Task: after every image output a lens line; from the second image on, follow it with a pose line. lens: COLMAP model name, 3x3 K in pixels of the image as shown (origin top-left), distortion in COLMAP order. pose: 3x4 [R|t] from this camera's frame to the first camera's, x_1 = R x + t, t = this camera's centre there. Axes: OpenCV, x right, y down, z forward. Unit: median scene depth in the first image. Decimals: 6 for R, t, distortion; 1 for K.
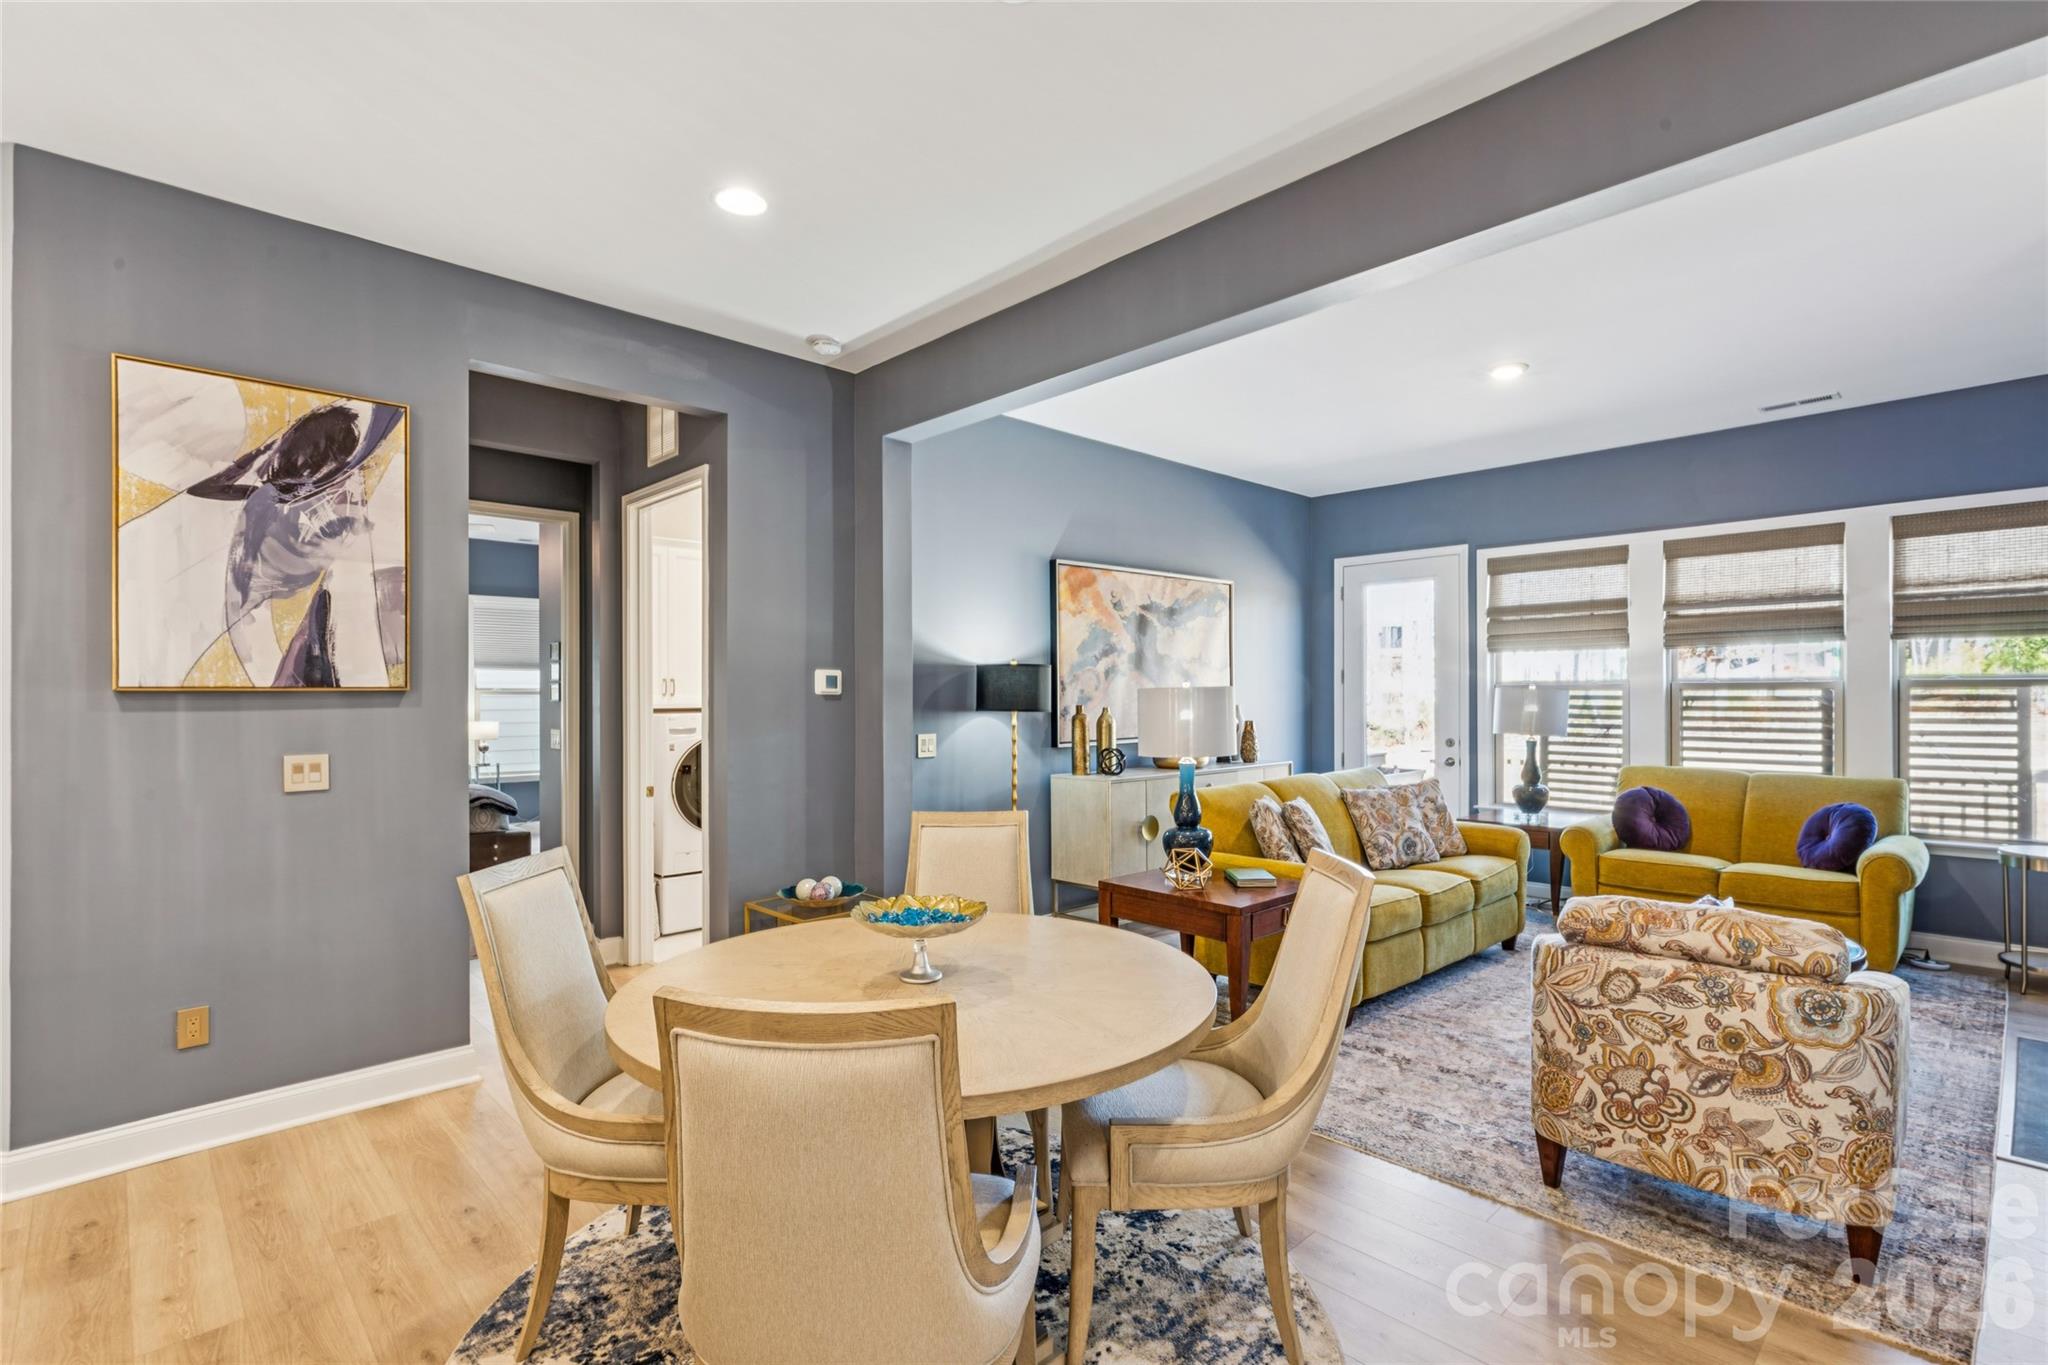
lens RADIAL K [[955.4, 0, 1022.2], [0, 955.4, 694.2], [0, 0, 1]] dist [0.002435, 0.000239]
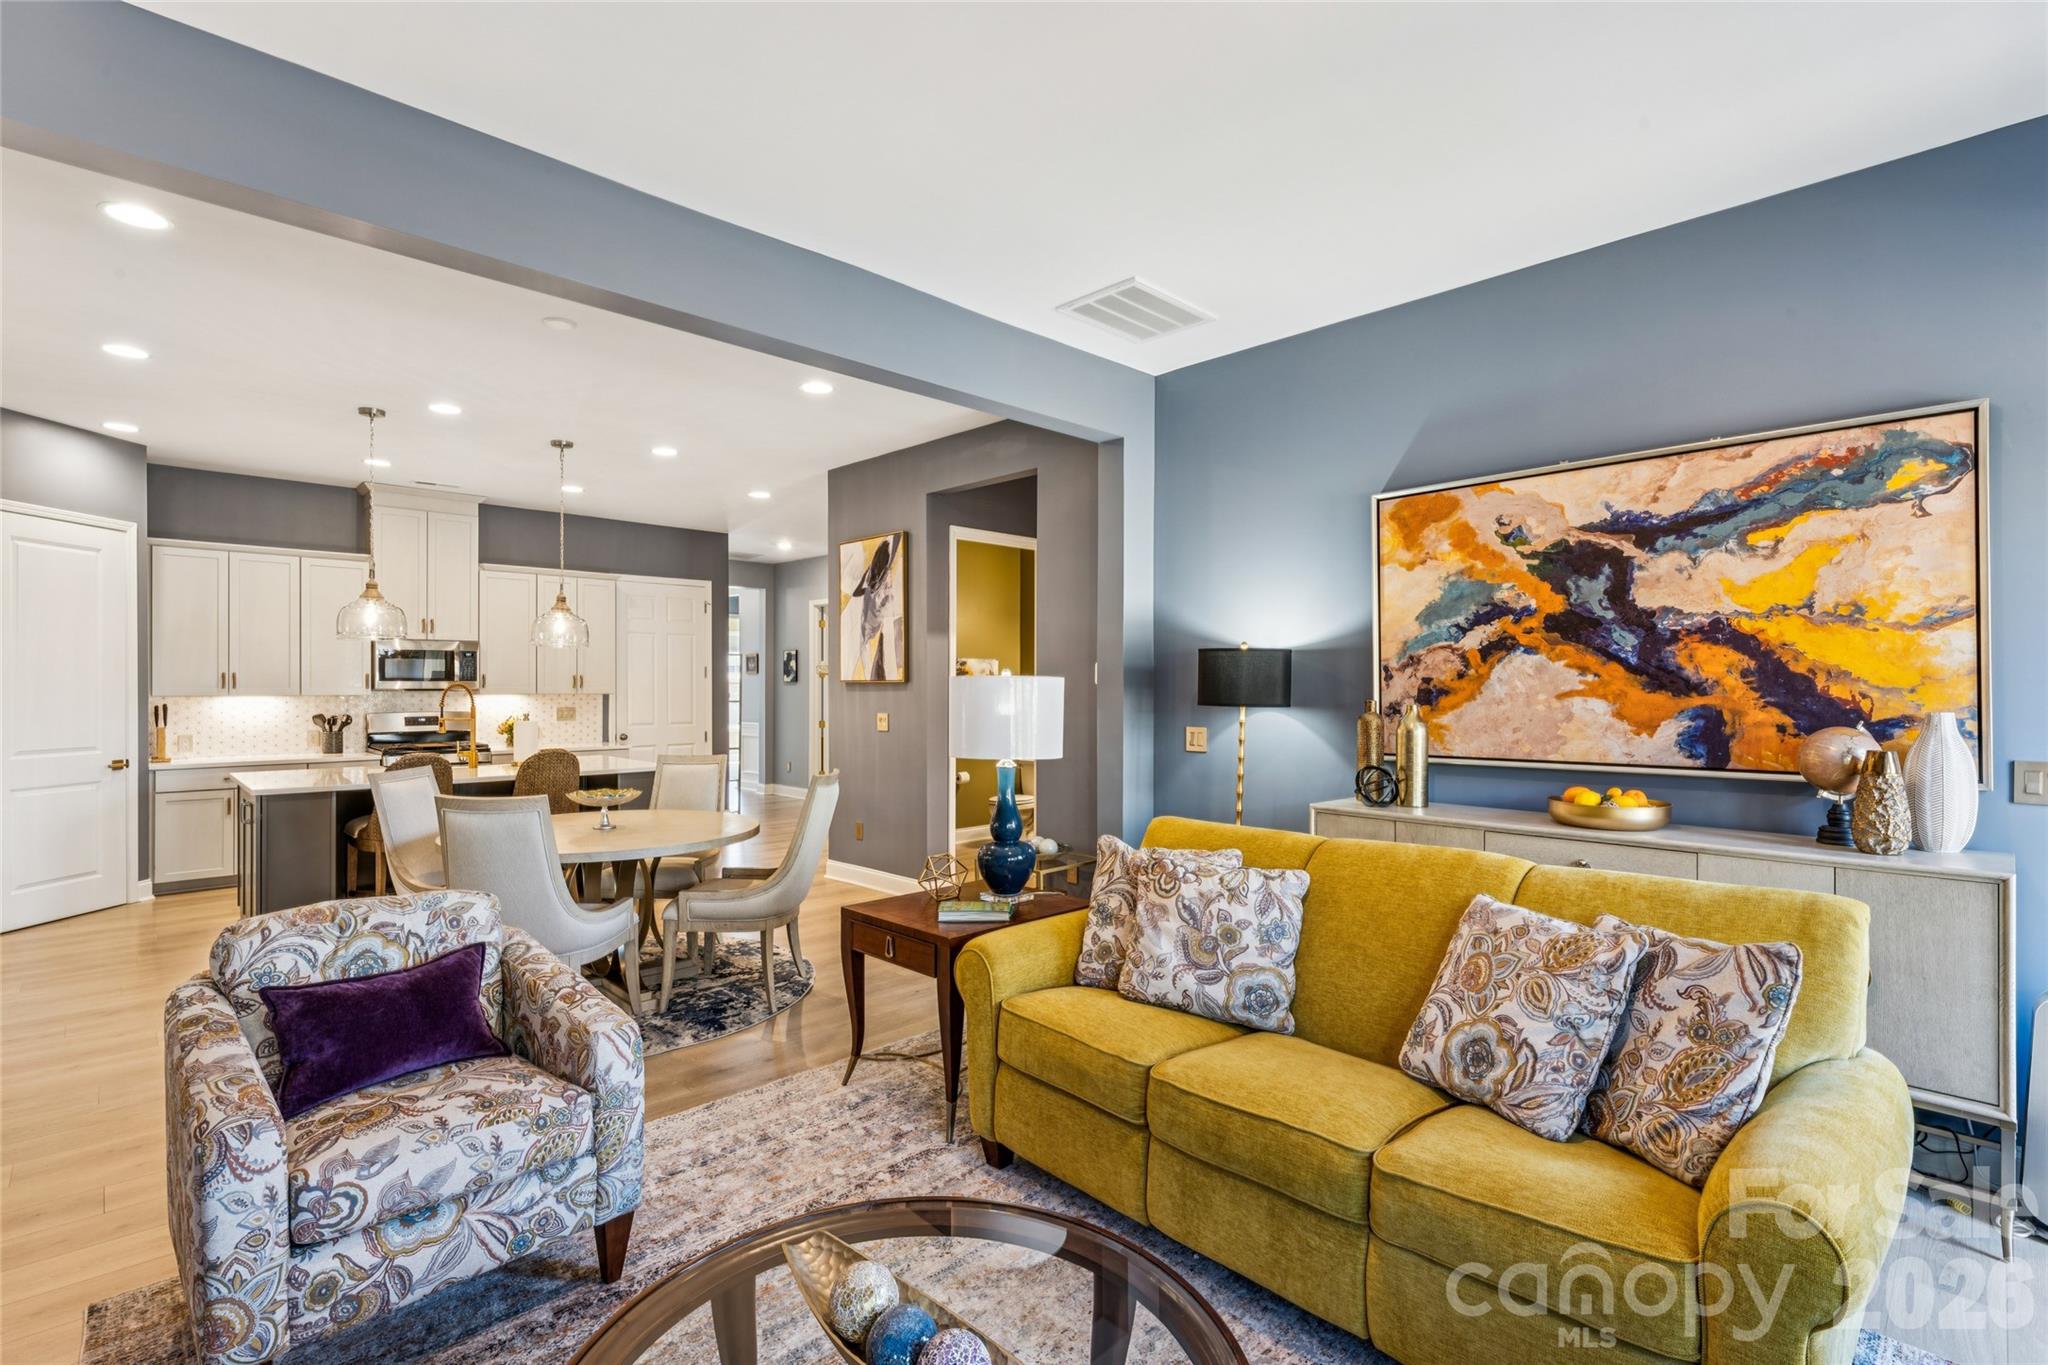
lens RADIAL K [[951.2, 0, 1027.5], [0, 951.2, 688.2], [0, 0, 1]] dist [-0.002106, -0.000128]
pose [[0.009913, 0.006341, -0.999931, 0.809972], [0.000584, 0.999980, 0.006347, -0.002156], [0.999951, -0.000647, 0.009909, 0.802832]]
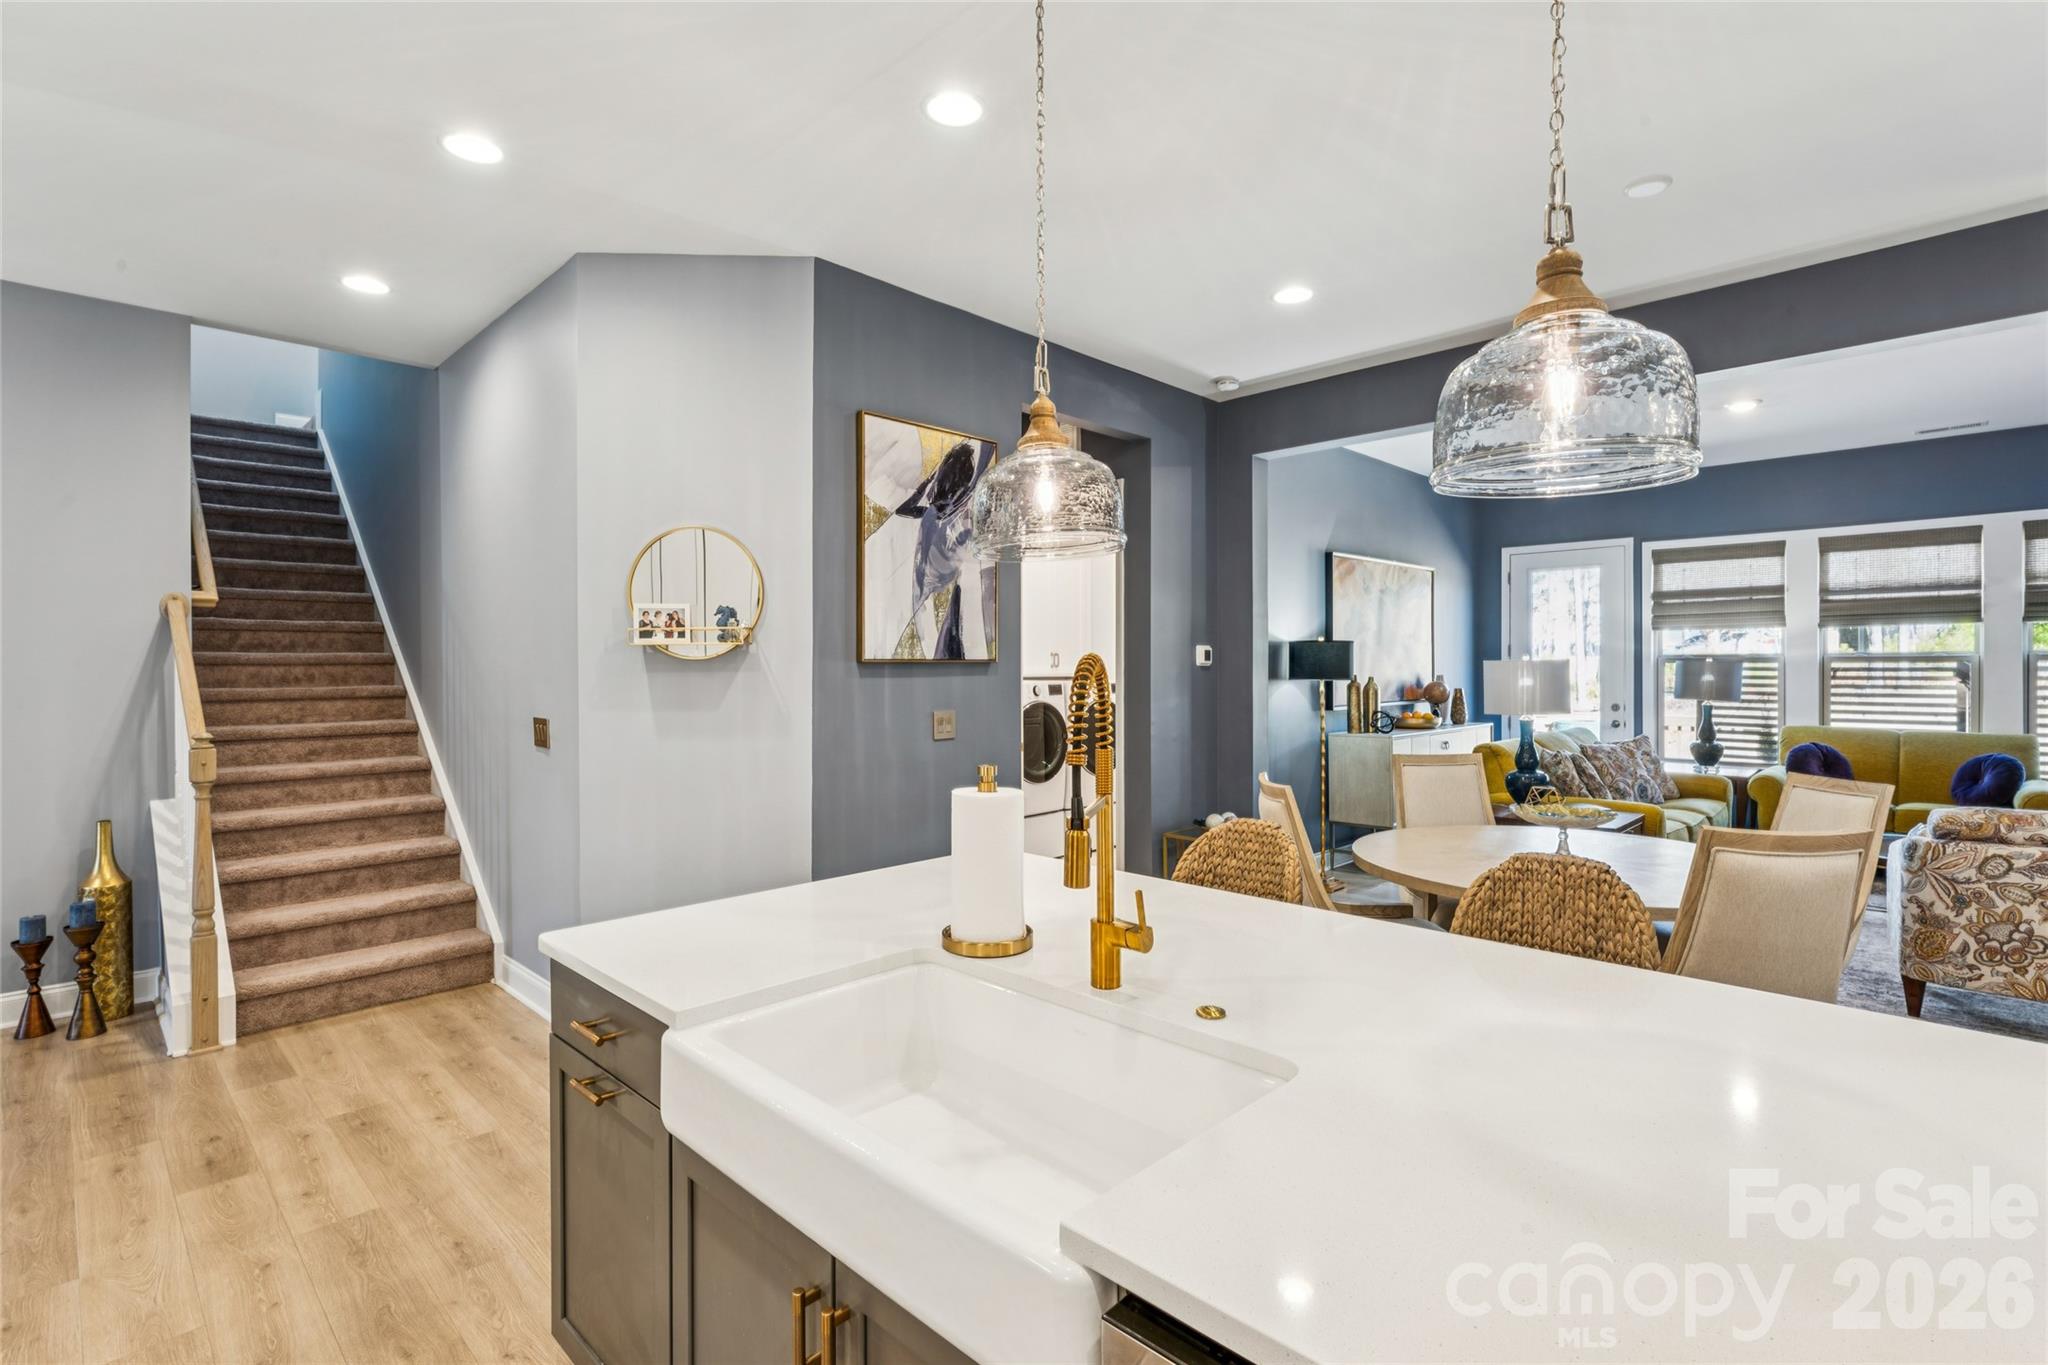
lens RADIAL K [[951.3, 0, 1020.8], [0, 951.3, 670.4], [0, 0, 1]] dist [0.003310, 0.000122]
pose [[0.999479, 0.000225, 0.032280, -0.426274], [-0.000357, 0.999992, 0.004076, 0.001324], [-0.032279, -0.004086, 0.999471, -0.188070]]
